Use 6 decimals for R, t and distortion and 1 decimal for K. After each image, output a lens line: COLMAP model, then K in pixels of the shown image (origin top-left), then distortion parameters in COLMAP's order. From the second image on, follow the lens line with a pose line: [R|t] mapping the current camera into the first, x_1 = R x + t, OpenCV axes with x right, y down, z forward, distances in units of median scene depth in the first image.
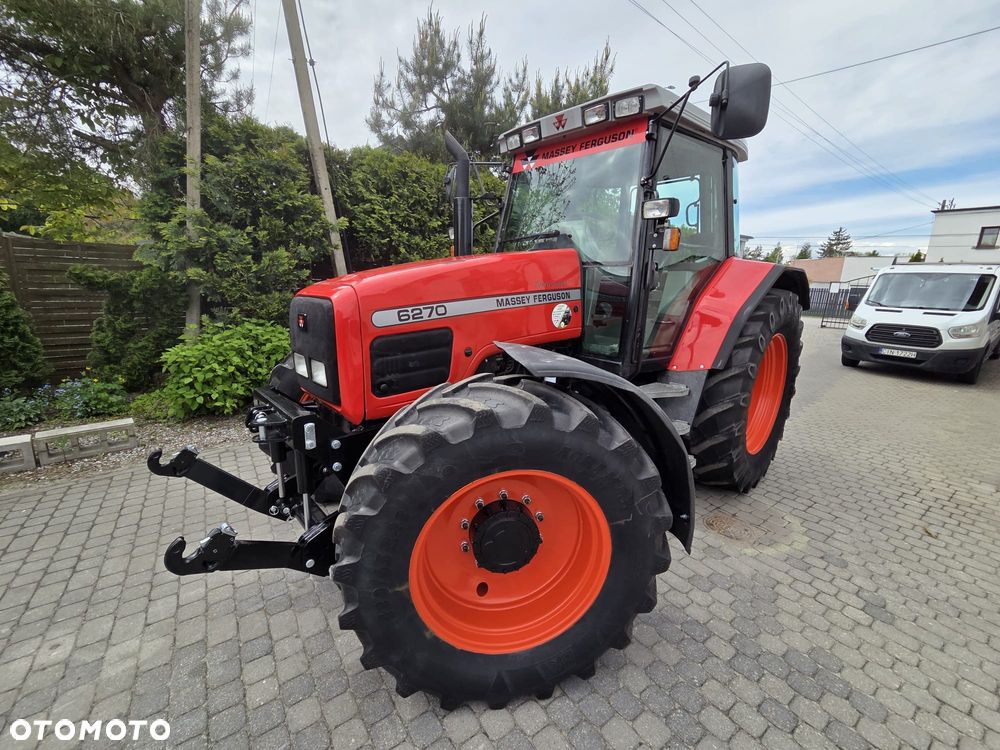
lens RADIAL K [[412.7, 0, 497.7], [0, 412.7, 374.1], [0, 0, 1]] dist [0.001781, -0.000088]
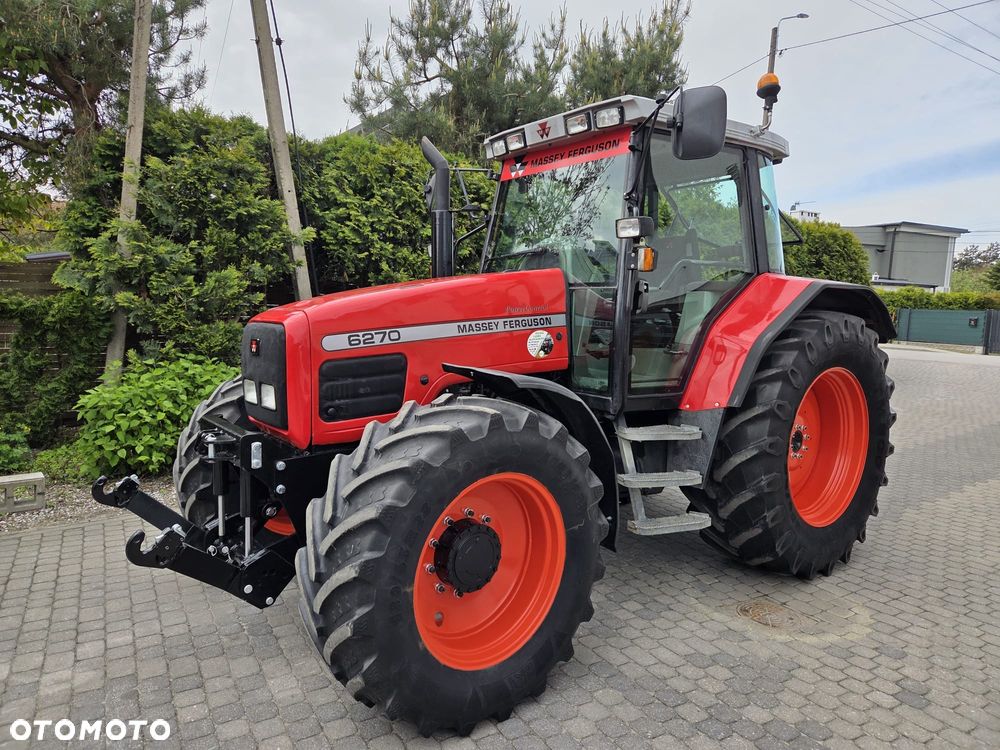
lens RADIAL K [[666.7, 0, 492.4], [0, 666.7, 371.3], [0, 0, 1]] dist [0.076966, -0.060158]
pose [[0.995910, 0.000862, -0.090351, 0.163449], [-0.012094, 0.992229, -0.123837, 0.084636], [0.089543, 0.124423, 0.988181, -0.365852]]
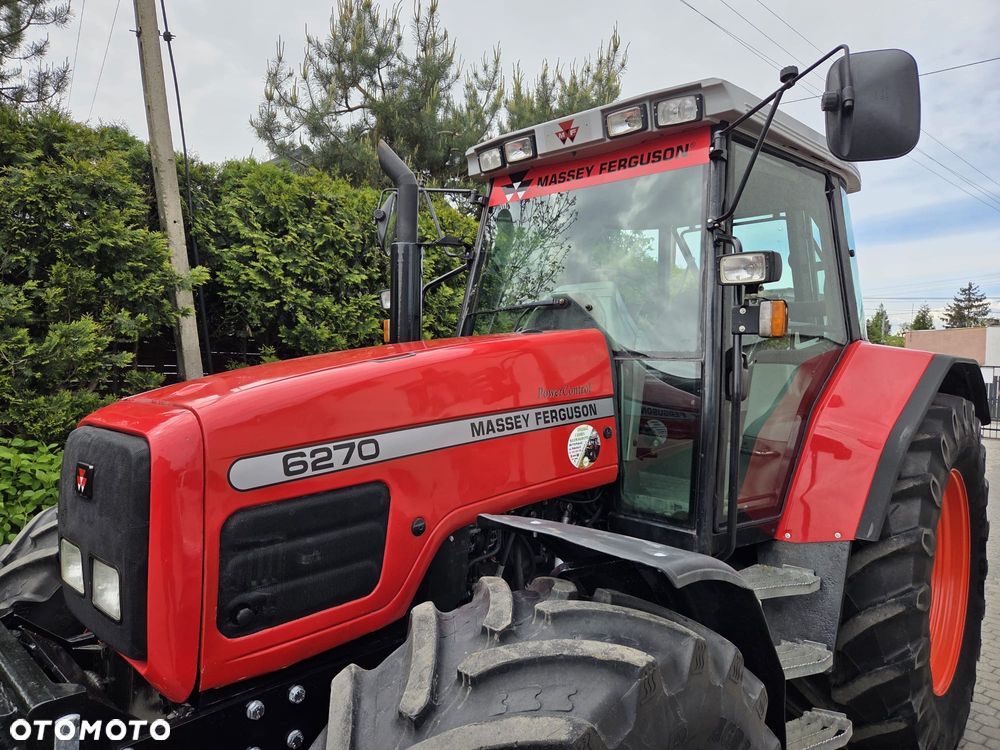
lens RADIAL K [[668.7, 0, 494.9], [0, 668.7, 364.3], [0, 0, 1]] dist [0.067953, -0.046683]
pose [[0.998045, 0.000796, 0.062490, -0.019897], [0.012568, 0.976935, -0.213168, -0.051482], [-0.061218, 0.213536, 0.975015, 0.088215]]
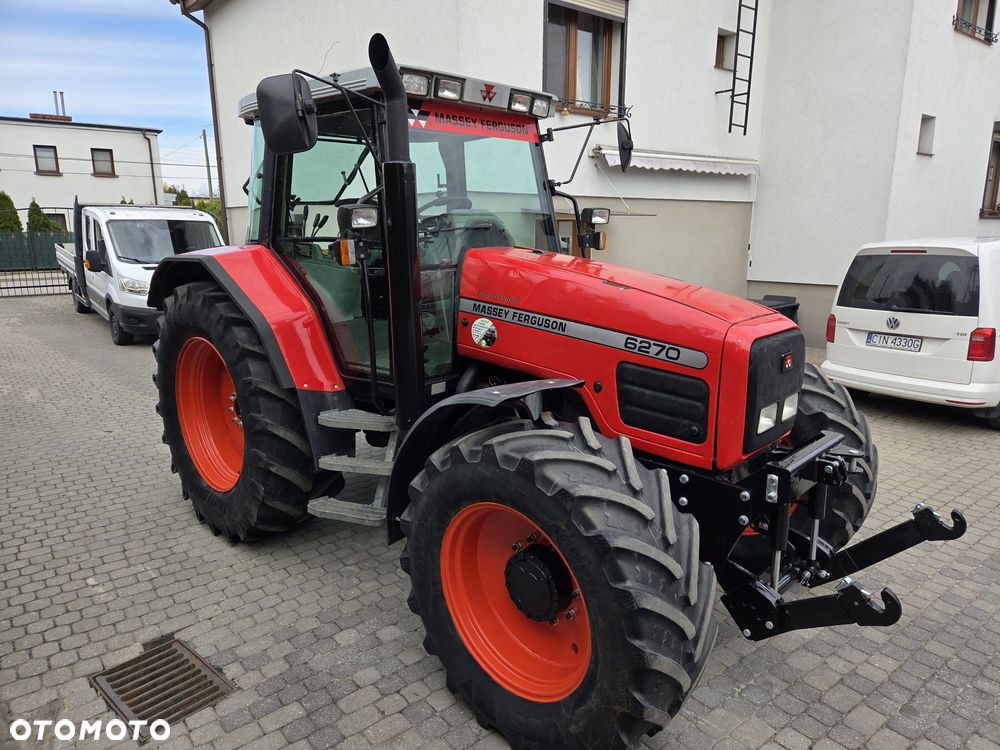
lens RADIAL K [[671.5, 0, 513.3], [0, 671.5, 366.7], [0, 0, 1]] dist [0.073407, -0.057501]
pose [[-0.061331, -0.234926, 0.970076, -1.220865], [0.219168, 0.945016, 0.242713, -0.393921], [-0.973758, 0.227496, -0.006470, 1.031653]]
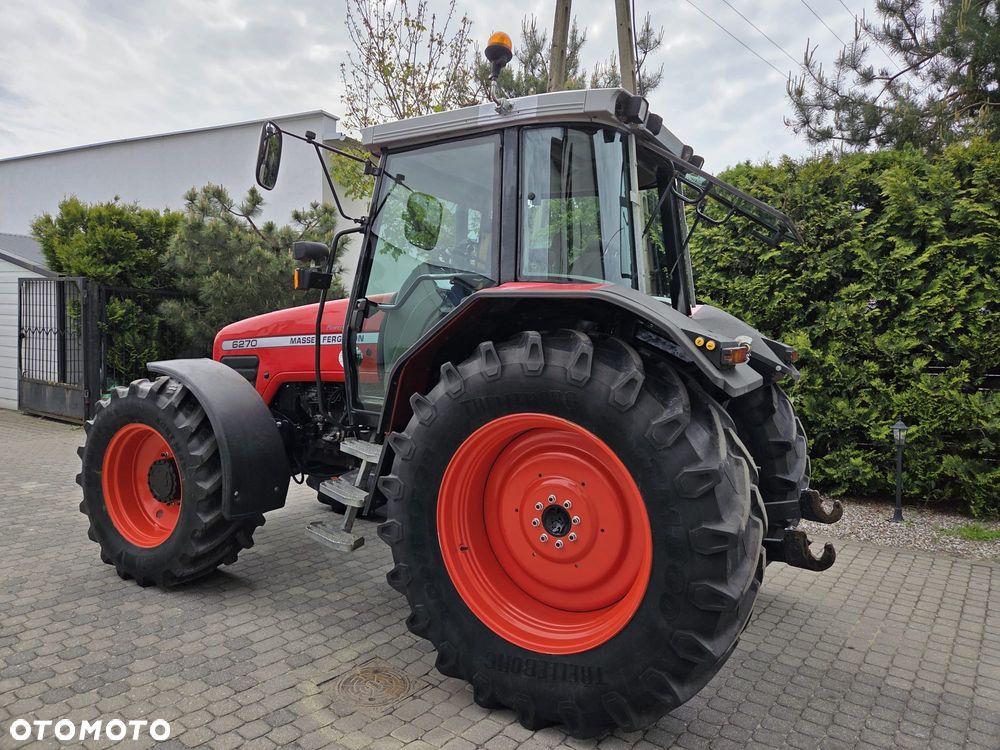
lens RADIAL K [[671.2, 0, 499.7], [0, 671.2, 376.2], [0, 0, 1]] dist [0.077412, -0.060925]
pose [[0.295017, 0.044574, -0.954452, 1.664456], [-0.234838, 0.971654, -0.027210, -0.123371], [0.926183, 0.232169, 0.297122, 0.769893]]
